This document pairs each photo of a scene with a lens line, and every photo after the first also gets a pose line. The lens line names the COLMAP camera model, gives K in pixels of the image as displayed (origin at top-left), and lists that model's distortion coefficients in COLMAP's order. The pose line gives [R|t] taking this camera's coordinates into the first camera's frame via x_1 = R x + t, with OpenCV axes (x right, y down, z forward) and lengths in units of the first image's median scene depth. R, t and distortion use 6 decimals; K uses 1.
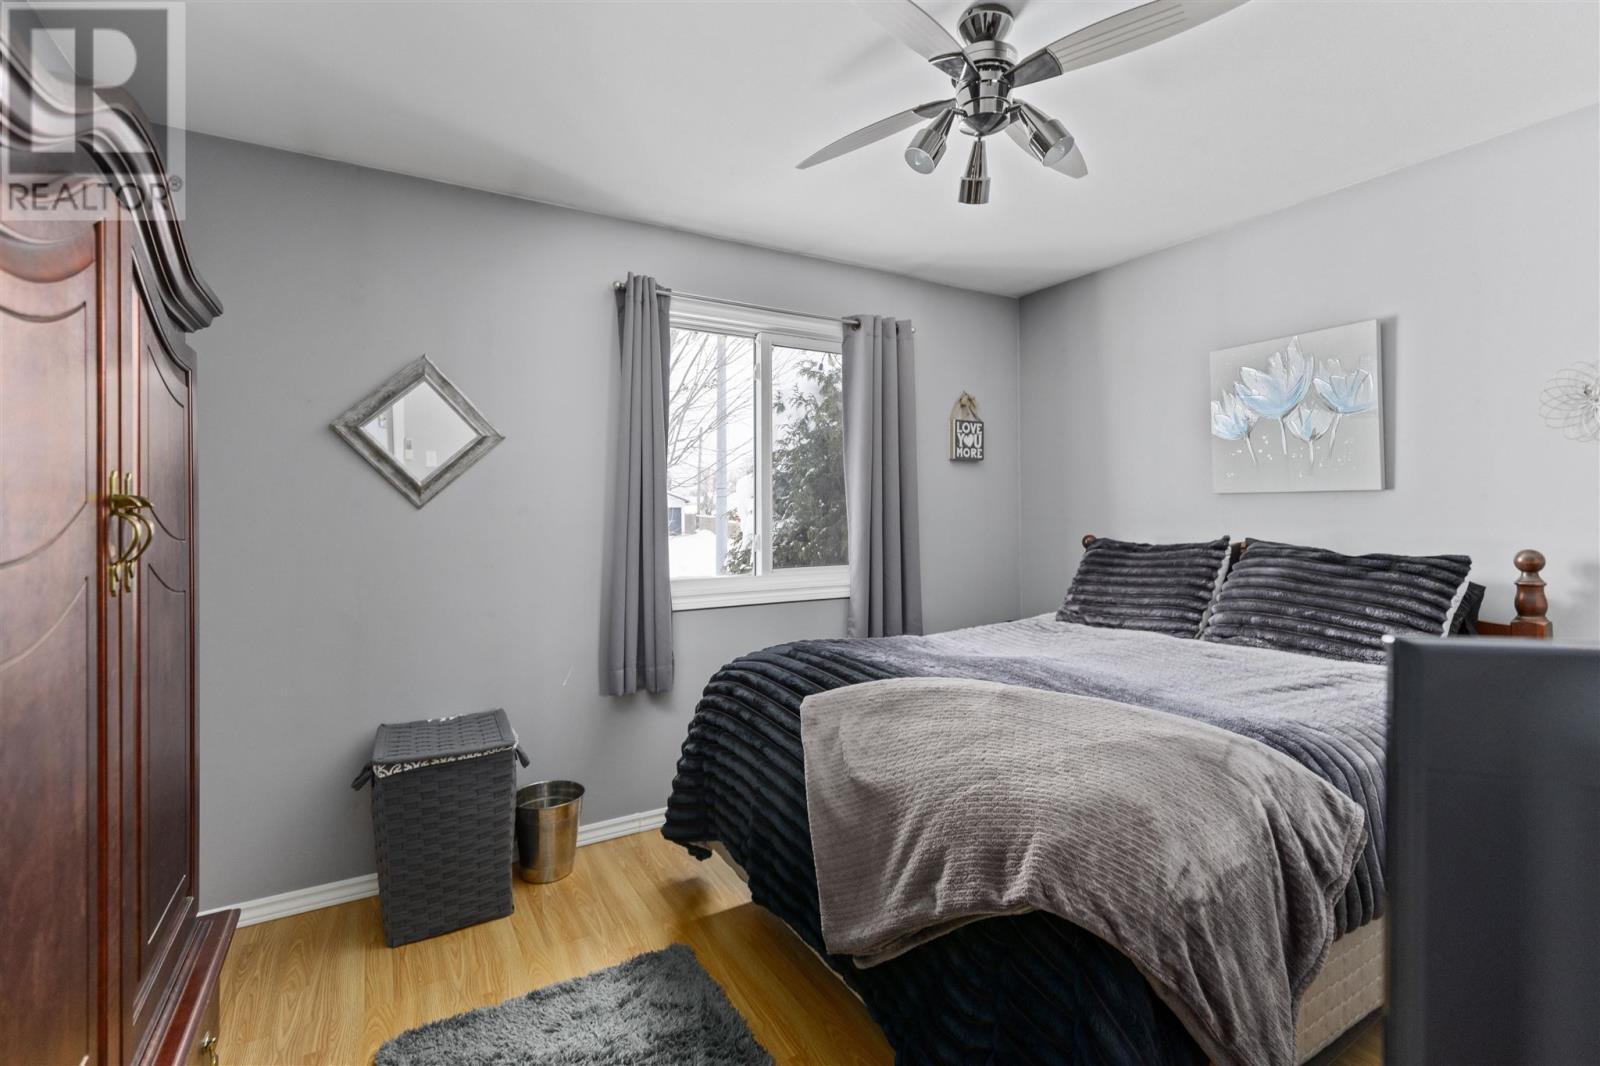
lens RADIAL K [[720.4, 0, 800.0], [0, 720.4, 533.0], [0, 0, 1]] dist [0.000115, -0.000075]
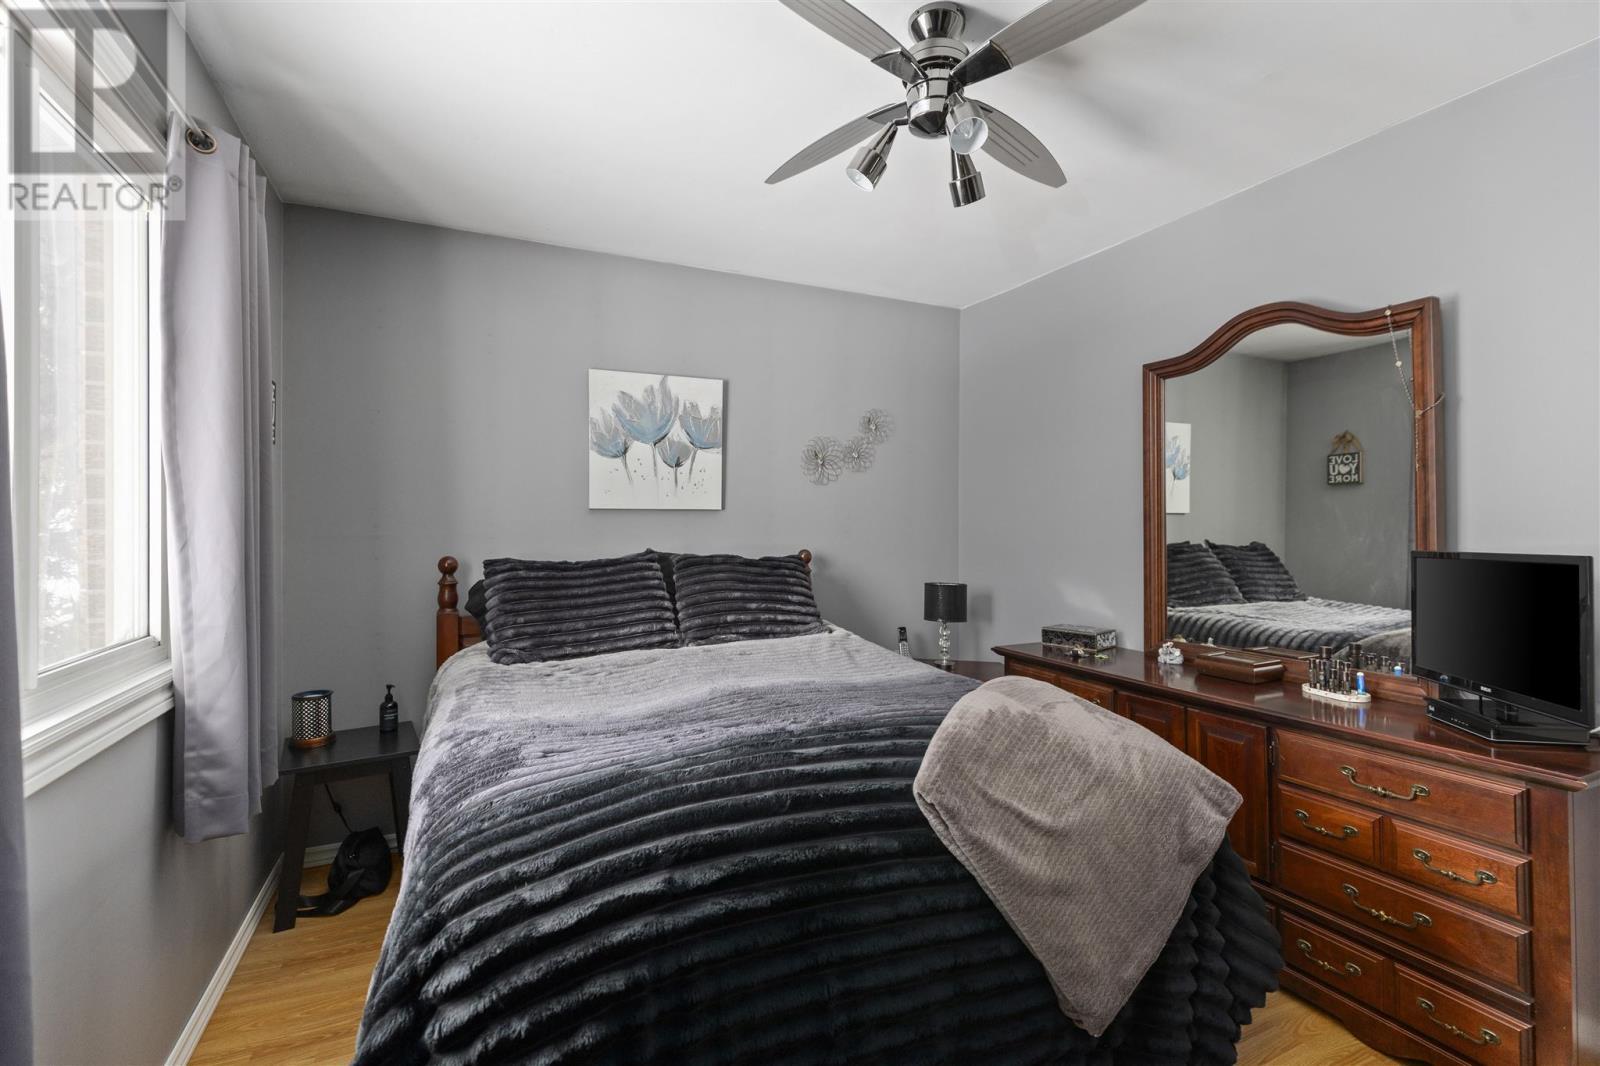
lens RADIAL K [[720.4, 0, 800.0], [0, 720.4, 533.0], [0, 0, 1]] dist [0.000115, -0.000075]
pose [[0.087860, -0.008825, 0.996094, -0.493547], [0.035985, 0.999336, 0.005679, -0.018491], [-0.995483, 0.035346, 0.088120, 0.754630]]
